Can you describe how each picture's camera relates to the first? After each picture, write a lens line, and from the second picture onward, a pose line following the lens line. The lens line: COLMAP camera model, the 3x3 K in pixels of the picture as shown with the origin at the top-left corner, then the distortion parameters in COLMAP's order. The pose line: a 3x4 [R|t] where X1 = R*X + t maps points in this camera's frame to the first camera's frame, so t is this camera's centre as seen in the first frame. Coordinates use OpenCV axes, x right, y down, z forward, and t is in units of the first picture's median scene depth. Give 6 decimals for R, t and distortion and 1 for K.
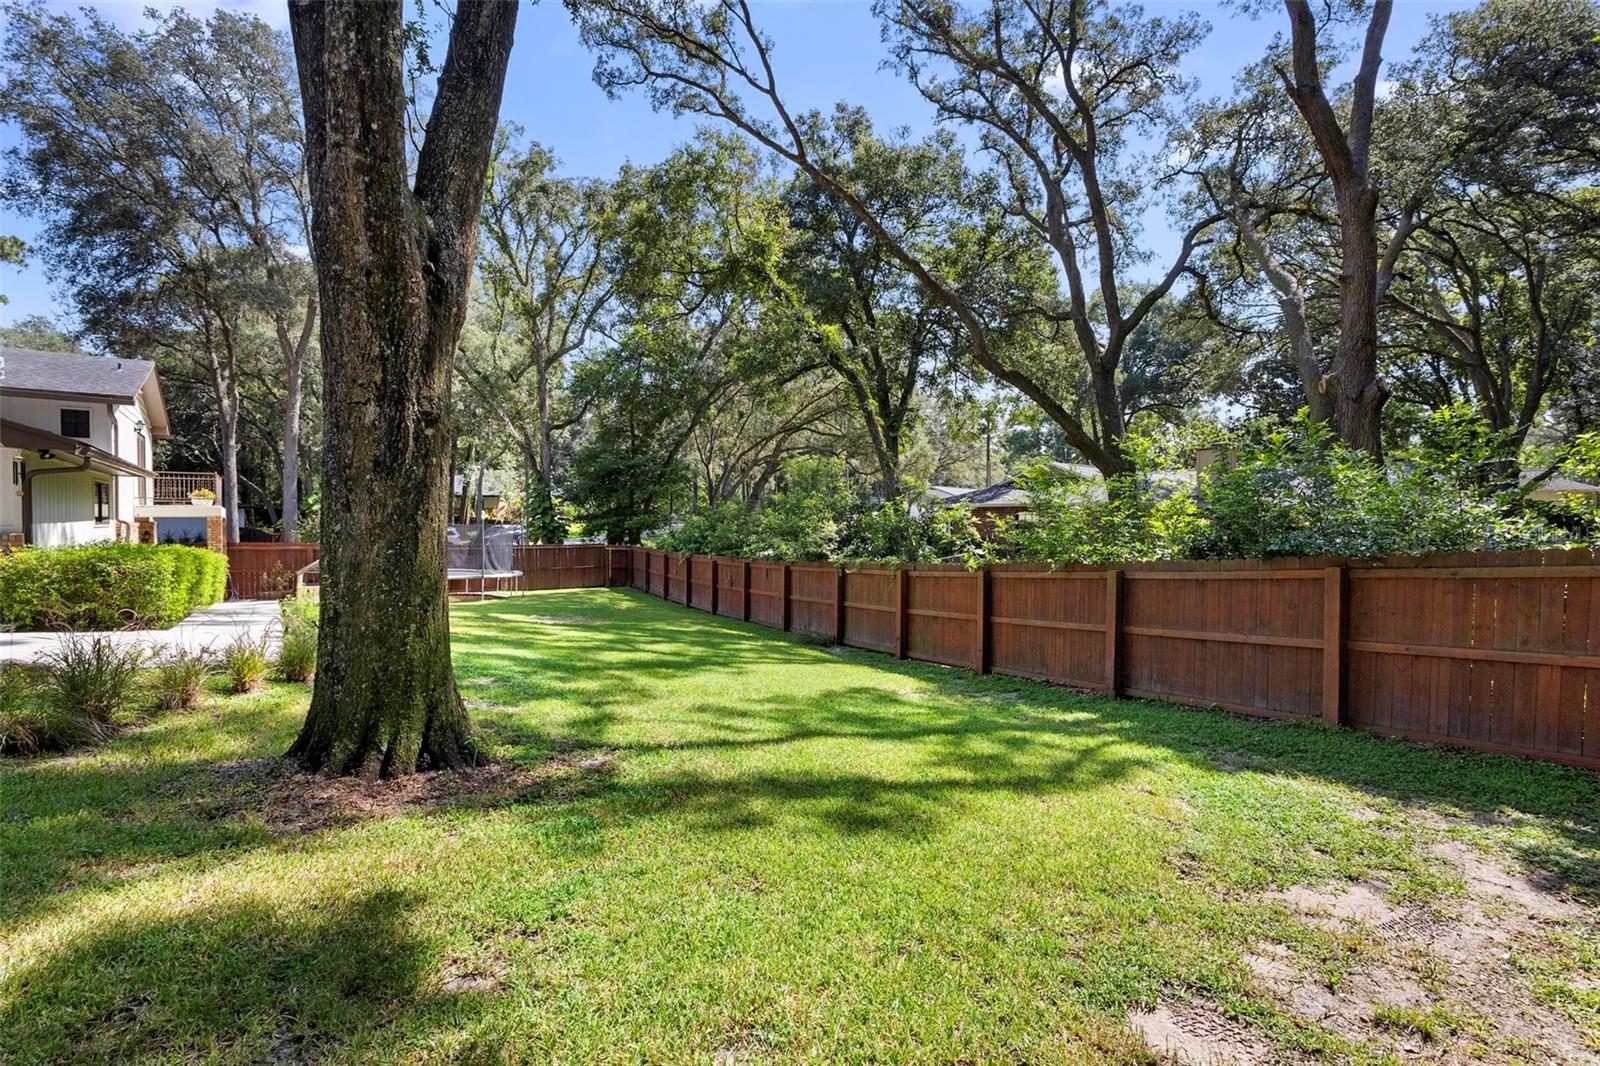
lens RADIAL K [[732.3, 0, 797.7], [0, 732.3, 532.2], [0, 0, 1]] dist [0.014626, -0.005311]
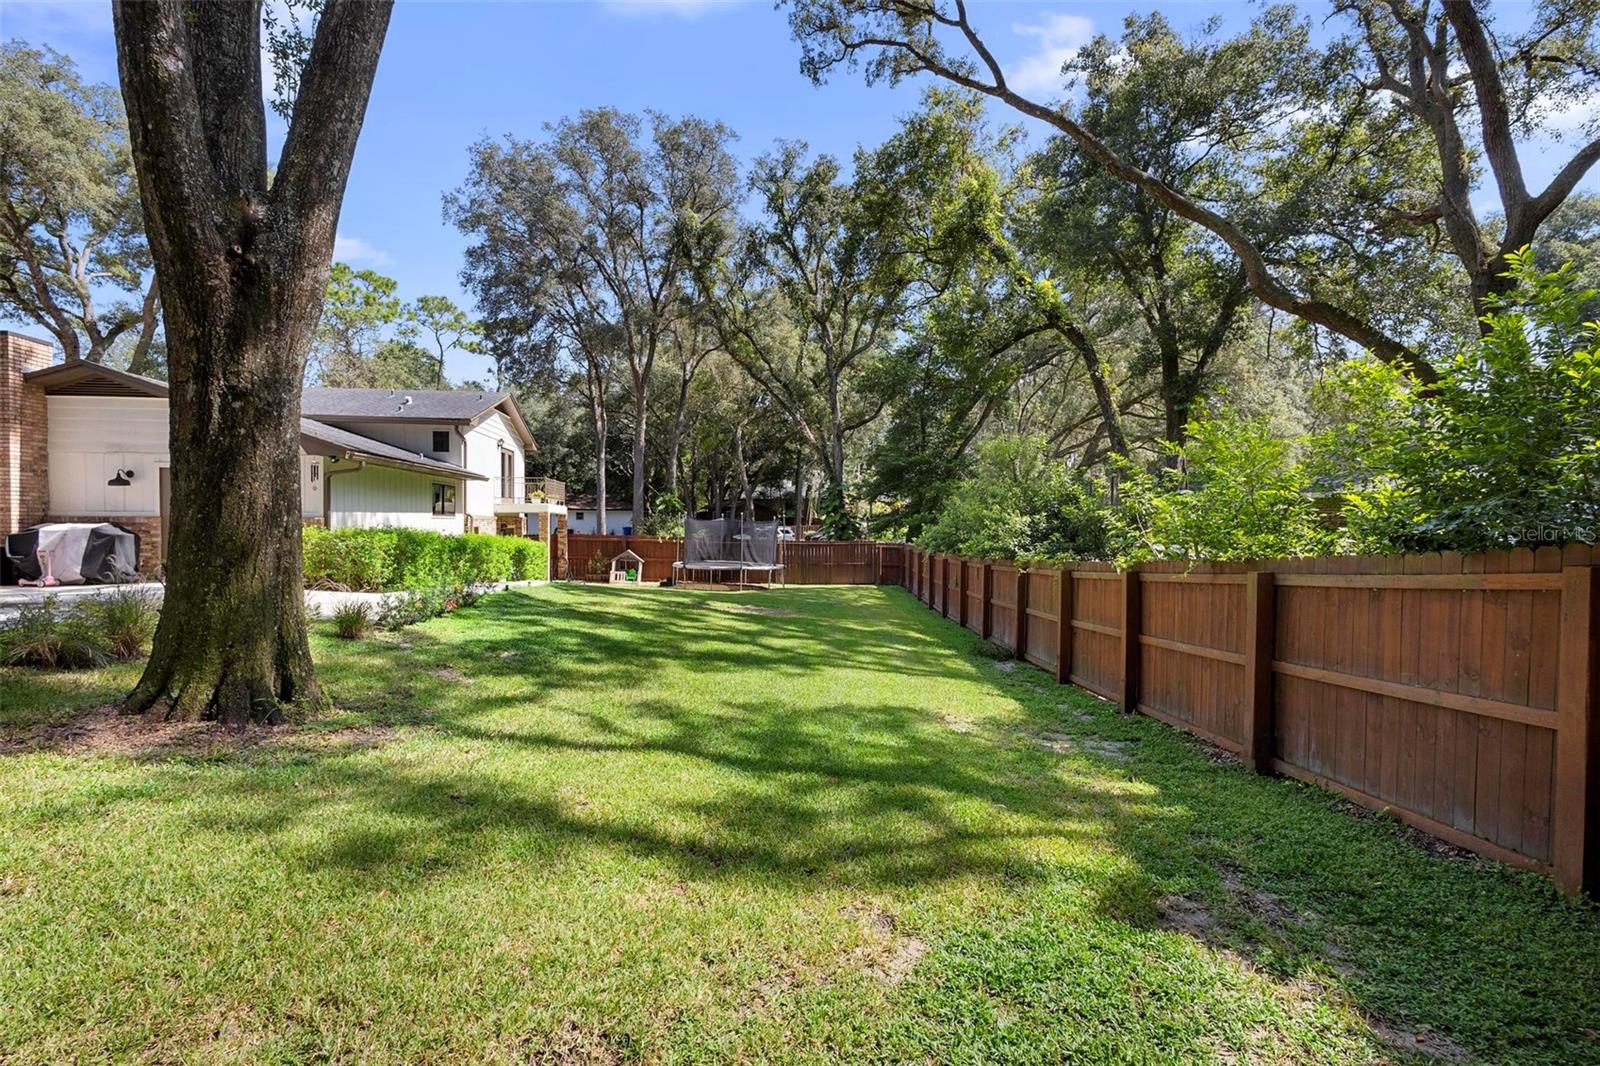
lens RADIAL K [[732.3, 0, 794.2], [0, 732.3, 532.7], [0, 0, 1]] dist [0.014626, -0.005311]
pose [[0.874453, 0.008141, -0.485041, 0.457790], [-0.010120, 0.999948, -0.001461, 0.026992], [0.485004, 0.006186, 0.874490, 0.287067]]
